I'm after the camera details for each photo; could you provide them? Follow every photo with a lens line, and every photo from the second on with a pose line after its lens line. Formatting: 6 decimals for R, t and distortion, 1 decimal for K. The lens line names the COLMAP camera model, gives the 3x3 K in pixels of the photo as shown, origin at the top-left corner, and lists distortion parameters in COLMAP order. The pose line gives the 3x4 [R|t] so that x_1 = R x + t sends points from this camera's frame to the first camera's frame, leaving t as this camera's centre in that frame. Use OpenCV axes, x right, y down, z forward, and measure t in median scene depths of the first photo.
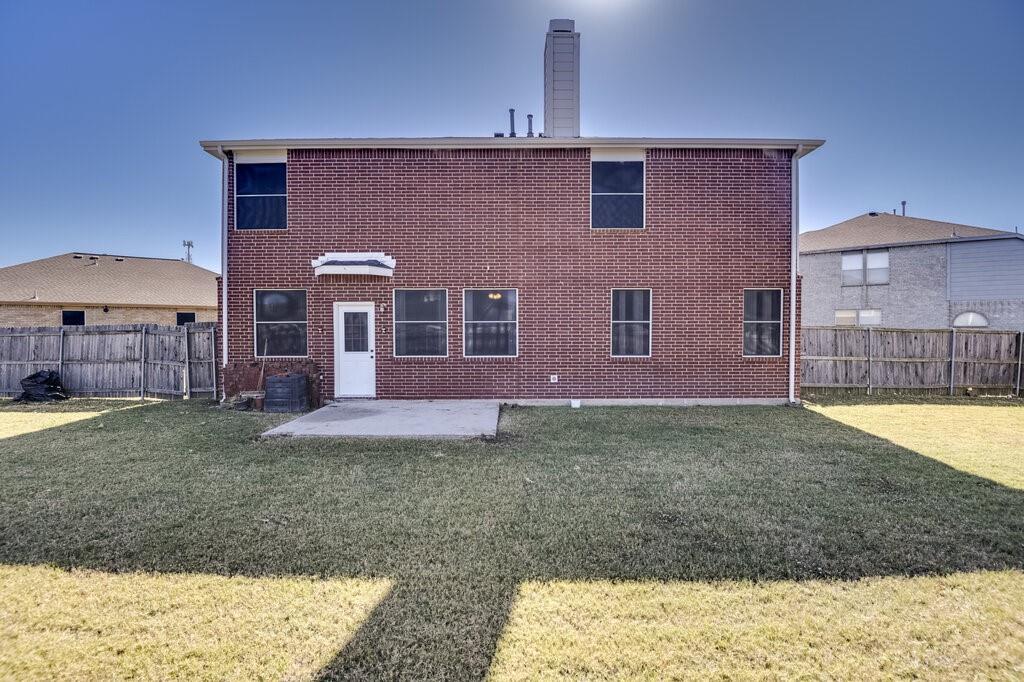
lens RADIAL K [[487.1, 0, 510.4], [0, 487.1, 343.9], [0, 0, 1]] dist [-0.022375, 0.000223]
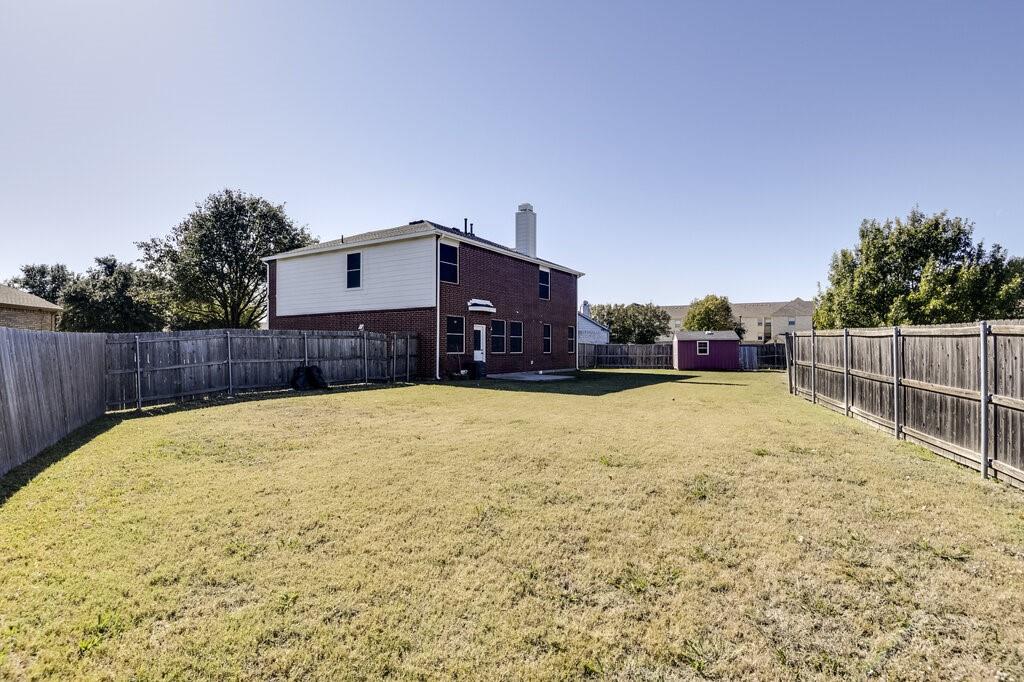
lens RADIAL K [[530.5, 0, 512.0], [0, 530.5, 341.0], [0, 0, 1]] dist [-0.003370, -0.001019]
pose [[0.519085, 0.017708, 0.854539, -2.077582], [0.013410, 0.999494, -0.028858, 0.041297], [-0.854618, 0.026439, 0.518584, -0.214324]]
